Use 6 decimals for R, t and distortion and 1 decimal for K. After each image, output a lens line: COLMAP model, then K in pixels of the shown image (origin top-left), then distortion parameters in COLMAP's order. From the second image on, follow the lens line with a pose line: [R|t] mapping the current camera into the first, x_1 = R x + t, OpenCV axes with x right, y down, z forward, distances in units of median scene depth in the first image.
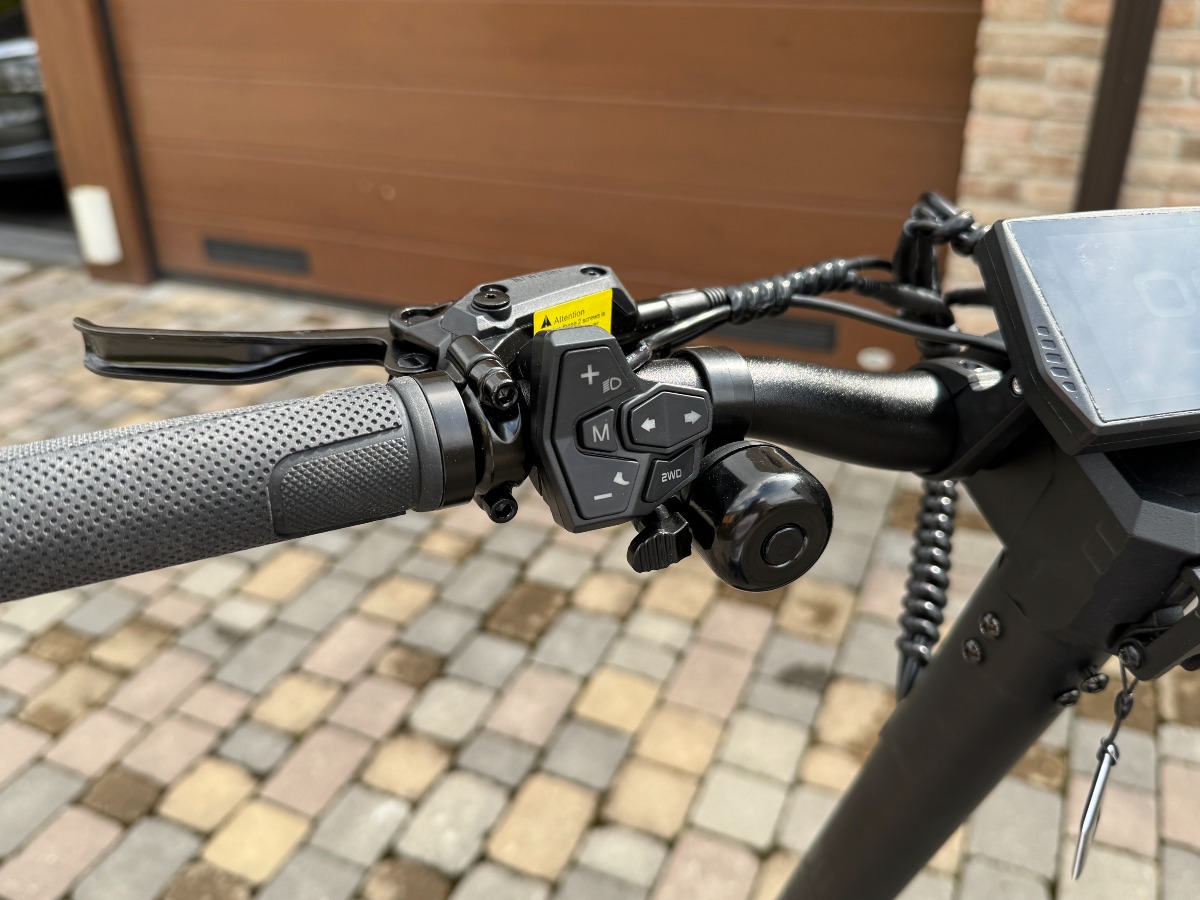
lens RADIAL K [[1023.2, 0, 602.1], [0, 1023.2, 432.3], [0, 0, 1]] dist [0.022441, -0.066596]
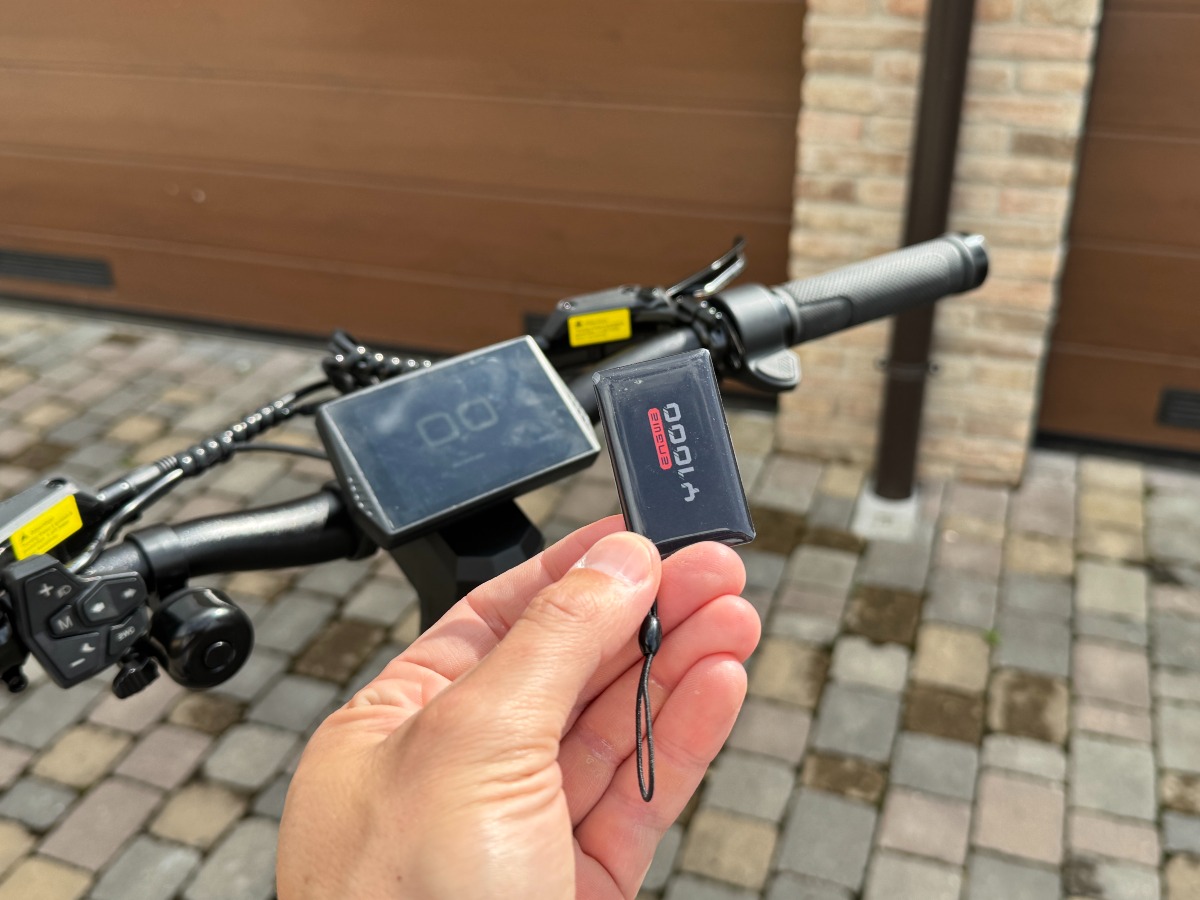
lens RADIAL K [[1229.3, 0, 600.5], [0, 1229.3, 435.1], [0, 0, 1]] dist [0.150484, -0.423475]
pose [[0.997213, -0.028020, 0.069142, 0.098274], [0.029750, 0.999266, -0.024114, 0.015805], [-0.068416, 0.026104, 0.997315, -0.155791]]
